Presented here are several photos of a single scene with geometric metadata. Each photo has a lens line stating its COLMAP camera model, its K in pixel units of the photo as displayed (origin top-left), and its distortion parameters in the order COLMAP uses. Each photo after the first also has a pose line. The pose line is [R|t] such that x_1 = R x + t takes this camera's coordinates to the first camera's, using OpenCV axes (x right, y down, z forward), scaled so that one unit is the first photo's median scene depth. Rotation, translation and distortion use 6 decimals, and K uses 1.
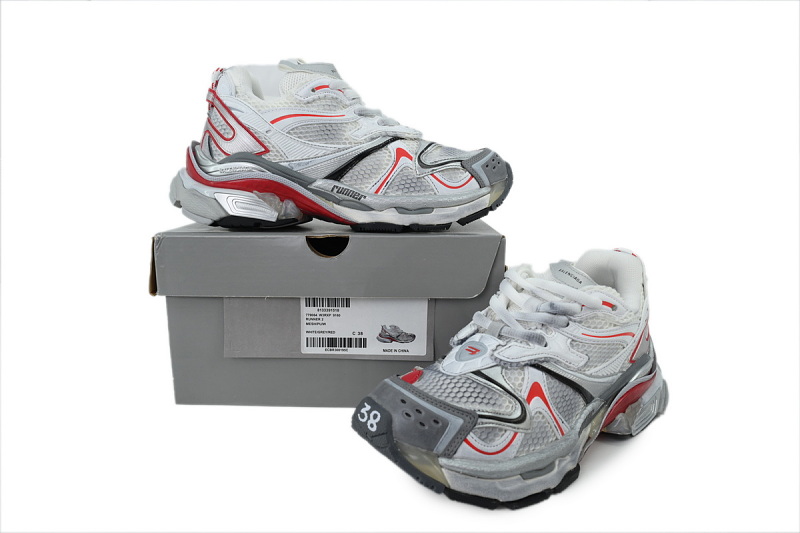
lens RADIAL K [[508.4, 0, 398.4], [0, 508.4, 269.0], [0, 0, 1]] dist [0.014473, 0.000114]
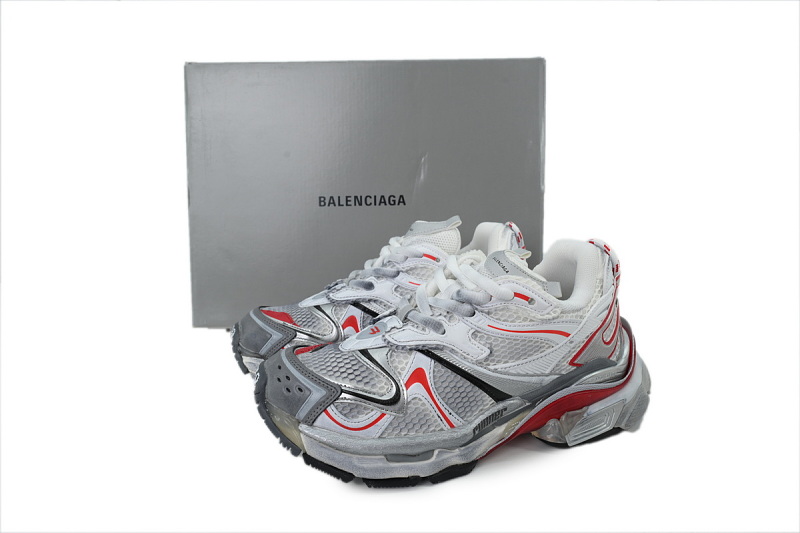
lens RADIAL K [[508.4, 0, 403.2], [0, 508.4, 266.2], [0, 0, 1]] dist [0.014473, 0.000114]
pose [[0.937513, 0.061374, -0.342496, 0.563190], [-0.055022, 0.998086, 0.028240, -0.000277], [0.343574, -0.007630, 0.939095, 0.067981]]
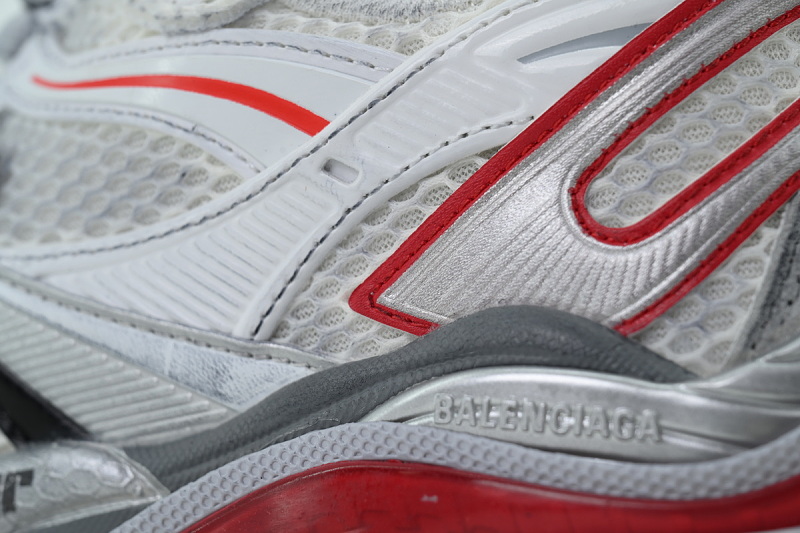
lens RADIAL K [[2323.7, 0, 400.1], [0, 2323.7, 266.1], [0, 0, 1]] dist [0.065806, 0.000000]
pose [[0.361842, -0.076168, -0.929123, 1.385677], [-0.239702, 0.955546, -0.171685, 0.351543], [0.900896, 0.284835, 0.327499, 0.901373]]
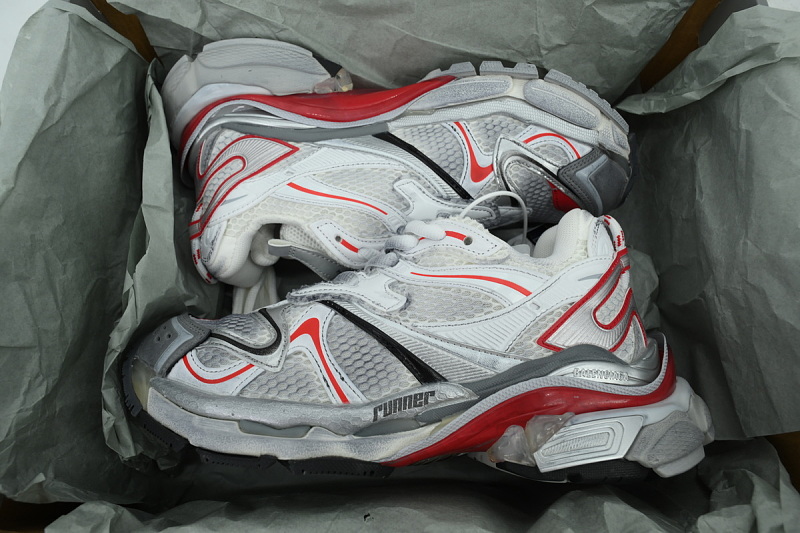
lens RADIAL K [[508.4, 0, 398.9], [0, 508.4, 268.7], [0, 0, 1]] dist [0.014473, 0.000114]
pose [[0.796917, -0.132507, -0.589377, 0.820048], [-0.143516, 0.906184, -0.397787, 0.435926], [0.586793, 0.401588, 0.703136, 0.516049]]
